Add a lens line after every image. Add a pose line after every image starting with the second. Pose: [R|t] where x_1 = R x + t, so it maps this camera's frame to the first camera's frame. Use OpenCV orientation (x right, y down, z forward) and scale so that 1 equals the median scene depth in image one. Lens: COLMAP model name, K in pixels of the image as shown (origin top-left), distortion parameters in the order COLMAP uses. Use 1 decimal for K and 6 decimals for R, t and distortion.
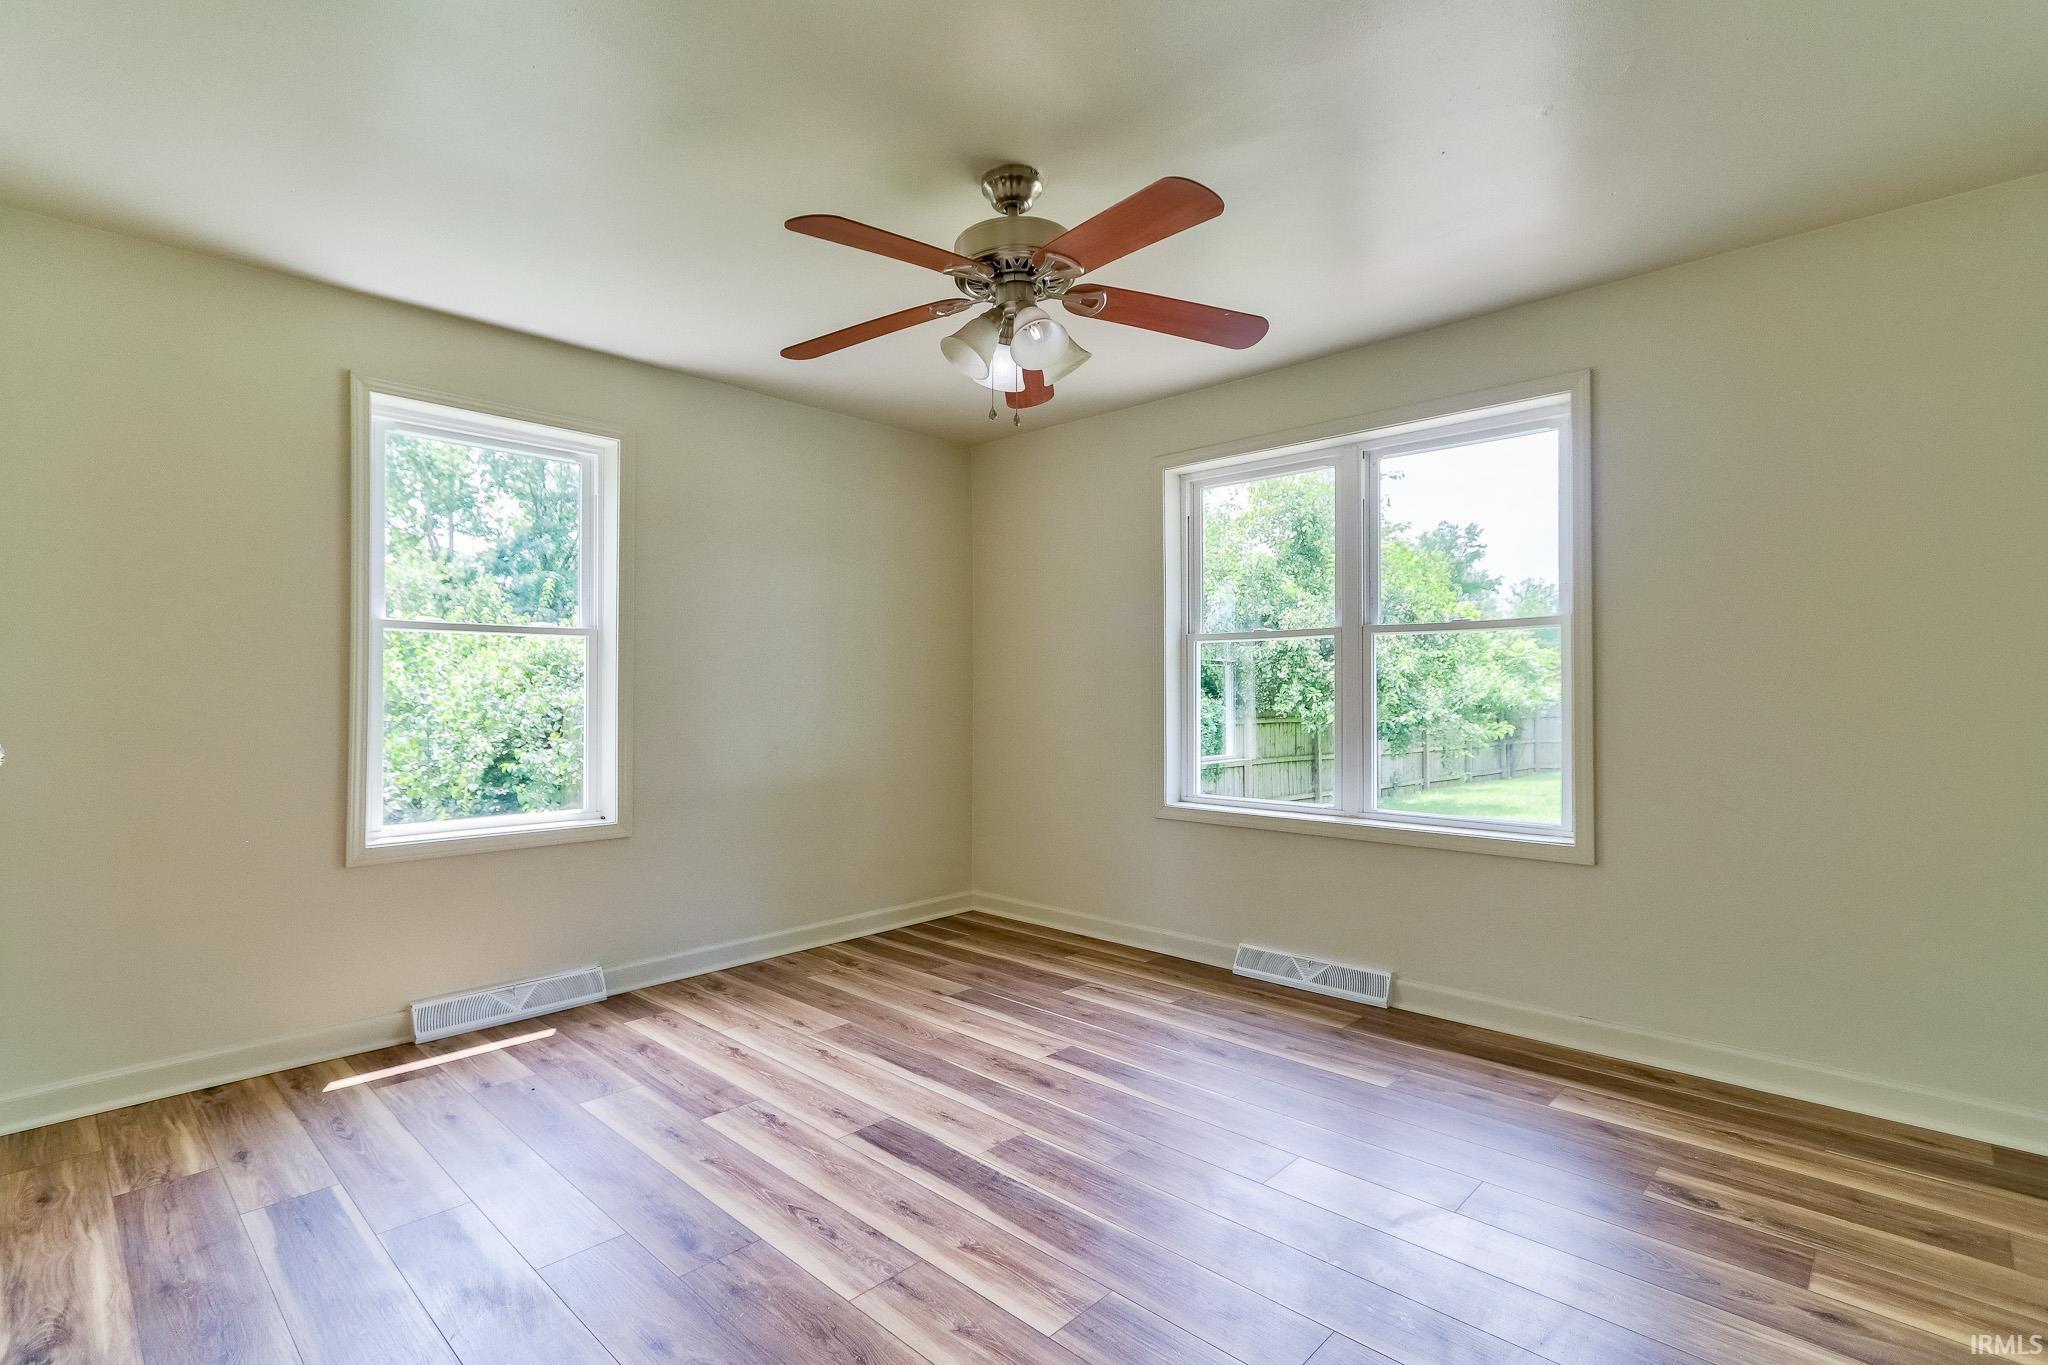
lens RADIAL K [[946.5, 0, 1013.9], [0, 946.5, 684.3], [0, 0, 1]] dist [-0.002703, 0.000137]
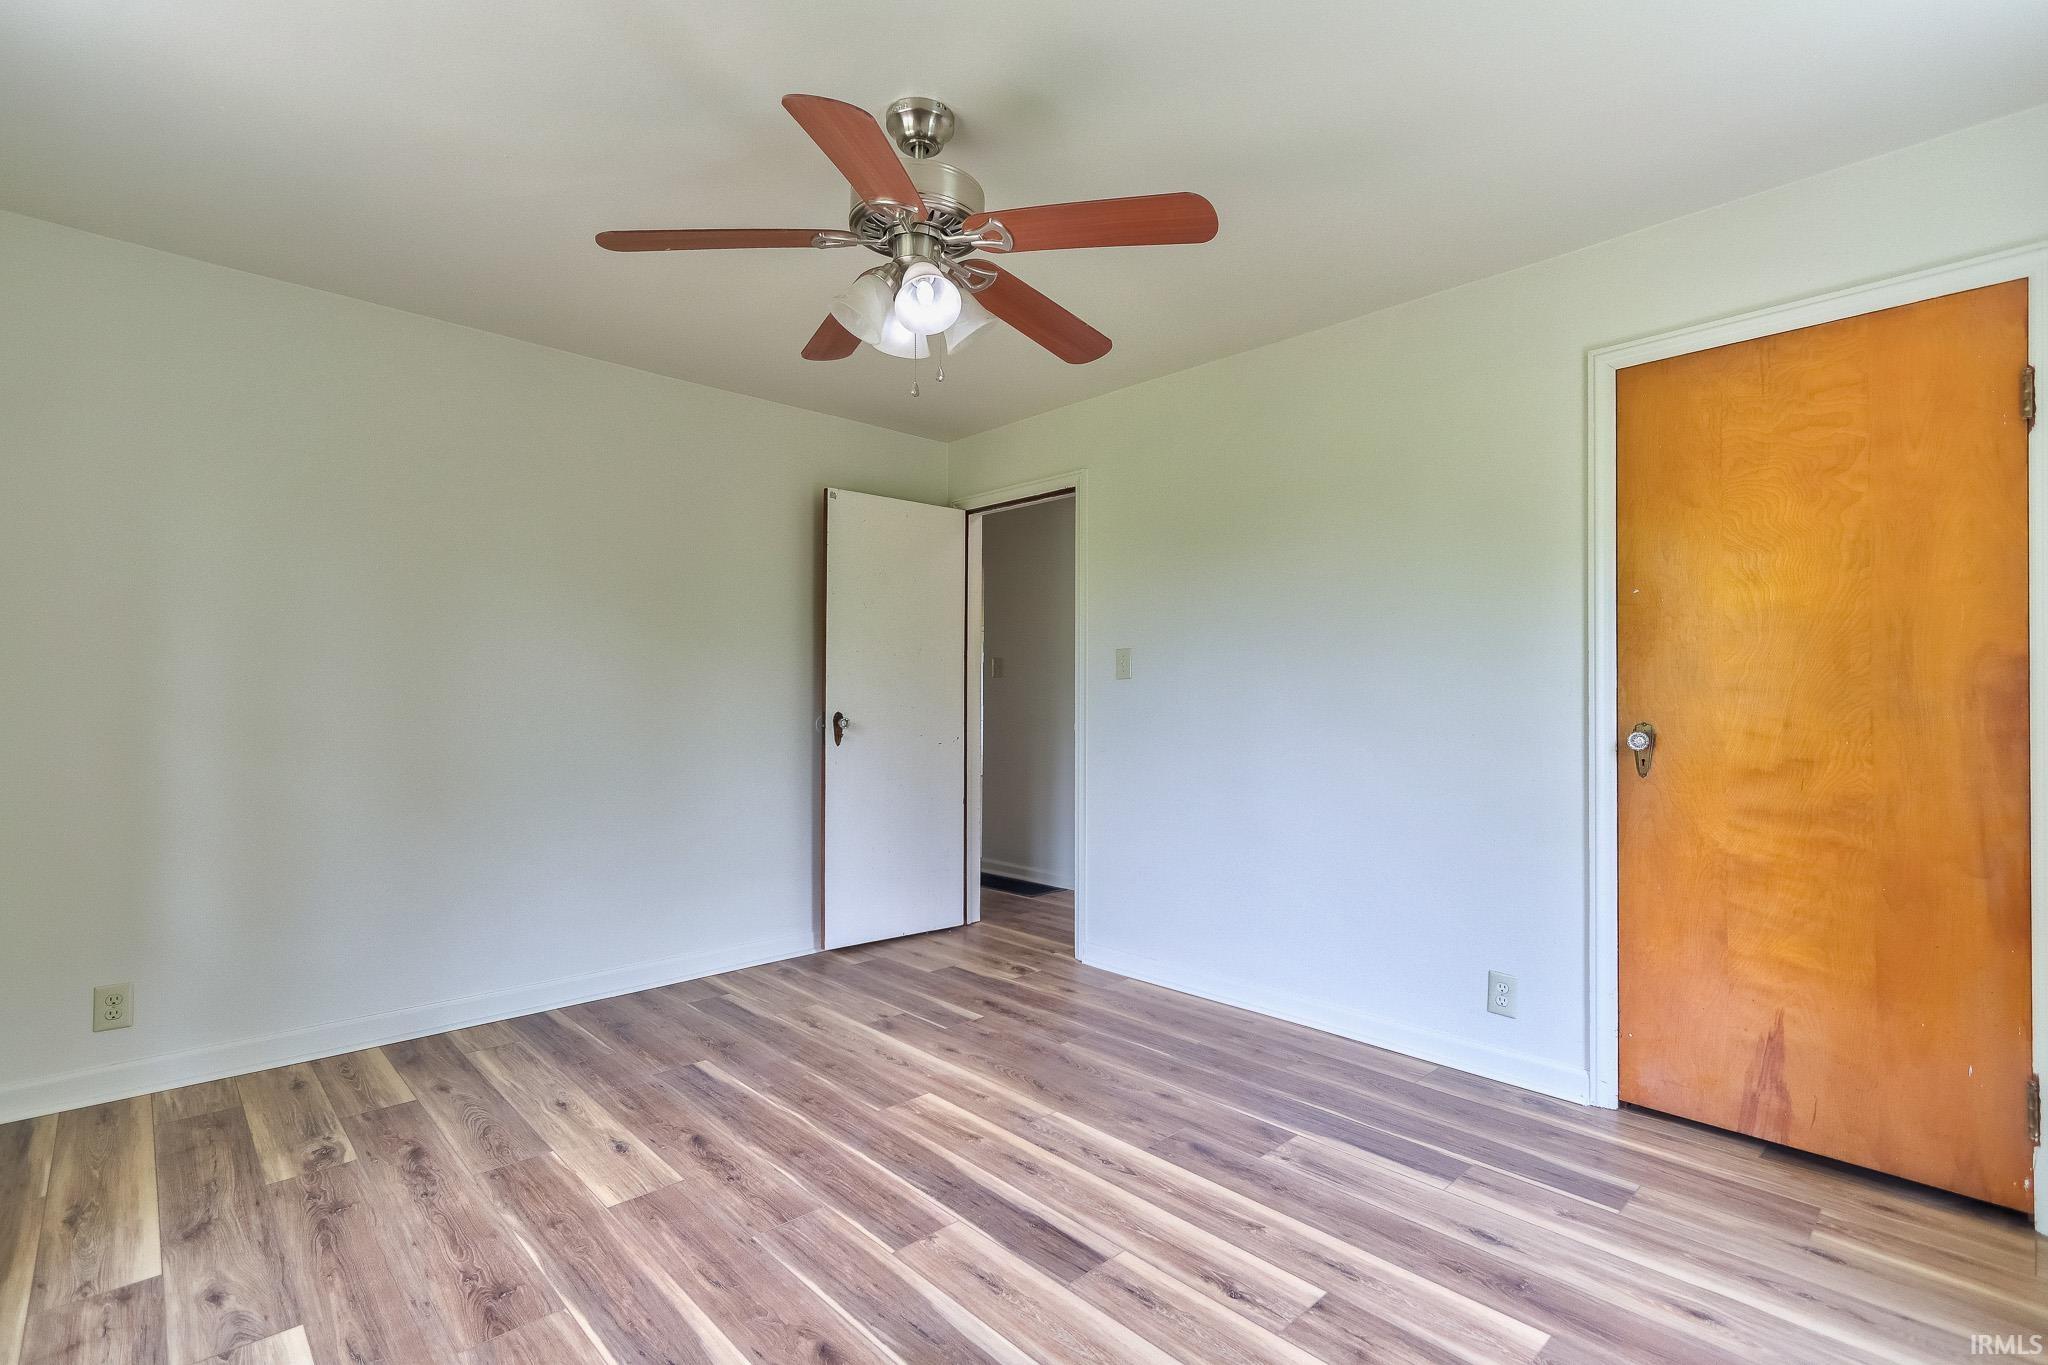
lens RADIAL K [[946.5, 0, 1013.9], [0, 946.5, 684.3], [0, 0, 1]] dist [-0.002703, 0.000137]
pose [[-0.998717, -0.001486, 0.050615, -0.147429], [-0.002293, 0.999871, -0.015890, 0.004583], [-0.050585, -0.015986, -0.998592, 2.039269]]
